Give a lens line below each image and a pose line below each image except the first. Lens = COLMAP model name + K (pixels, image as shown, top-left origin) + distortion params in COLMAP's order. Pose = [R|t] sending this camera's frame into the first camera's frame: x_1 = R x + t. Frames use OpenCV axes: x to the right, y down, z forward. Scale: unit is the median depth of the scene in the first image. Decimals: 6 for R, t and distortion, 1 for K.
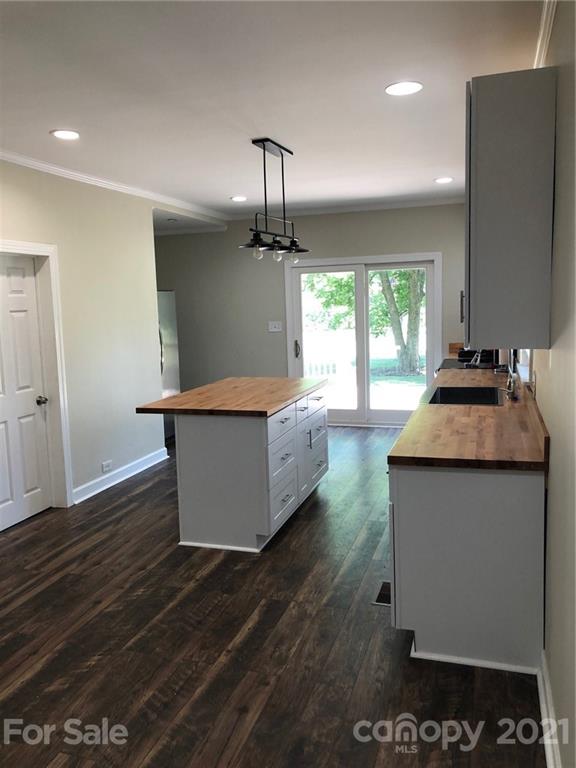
lens RADIAL K [[635.4, 0, 289.6], [0, 635.4, 380.3], [0, 0, 1]] dist [0.024377, 0.008179]
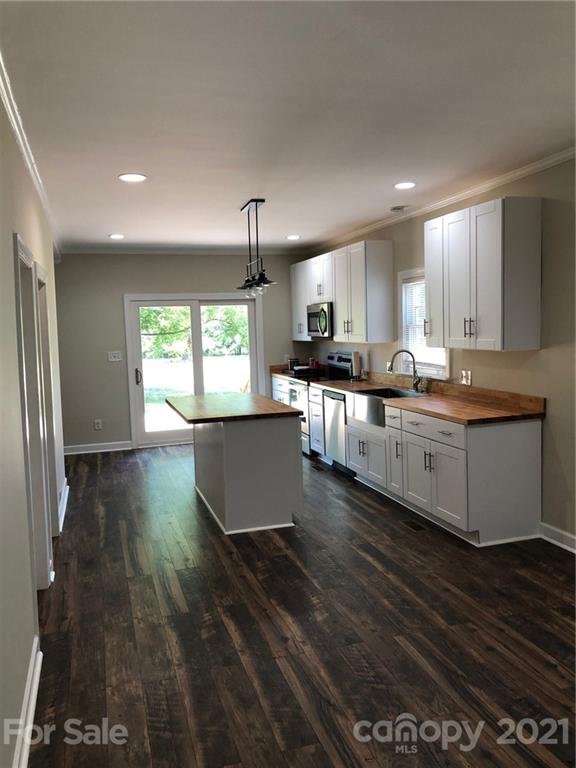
lens RADIAL K [[622.7, 0, 288.0], [0, 622.7, 384.0], [0, 0, 1]] dist [0.017794, 0.002838]
pose [[0.824255, -0.052658, 0.563765, -0.810557], [0.081829, 0.996292, -0.026581, 0.025881], [-0.560275, 0.068042, 0.825507, -0.029112]]
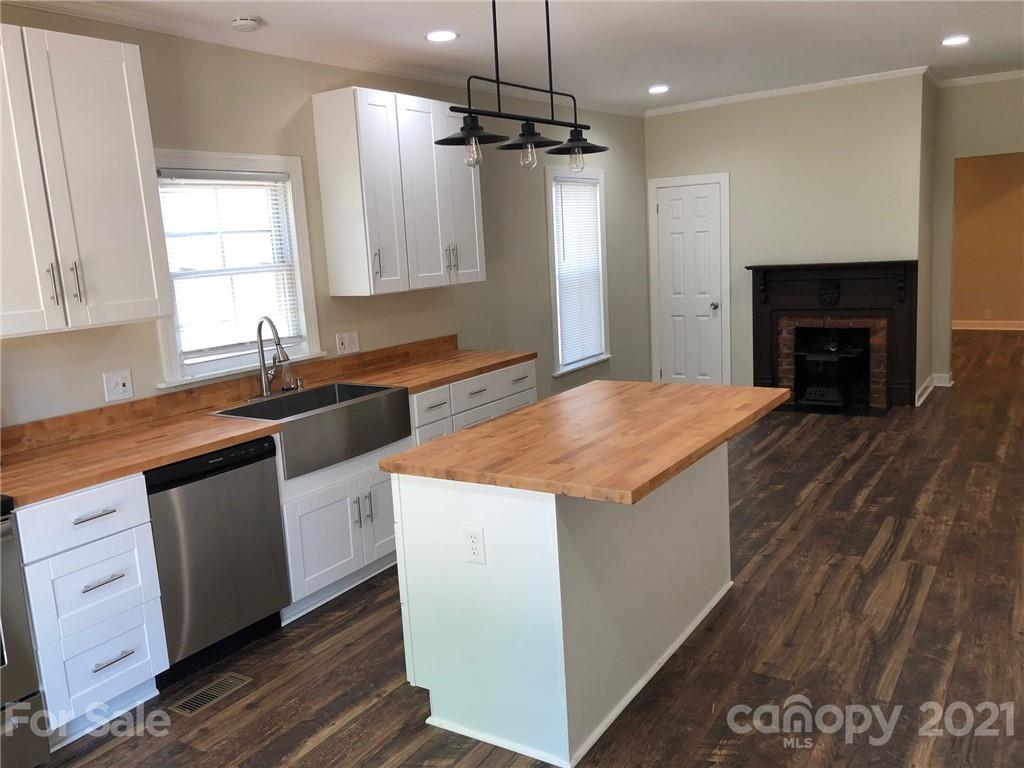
lens RADIAL K [[852.5, 0, 514.1], [0, 852.5, 400.5], [0, 0, 1]] dist [0.044111, 0.006474]
pose [[-0.961937, 0.038996, 0.270474, -0.234324], [0.121624, 0.947427, 0.295956, -0.266232], [-0.244713, 0.317587, -0.916108, 2.109439]]
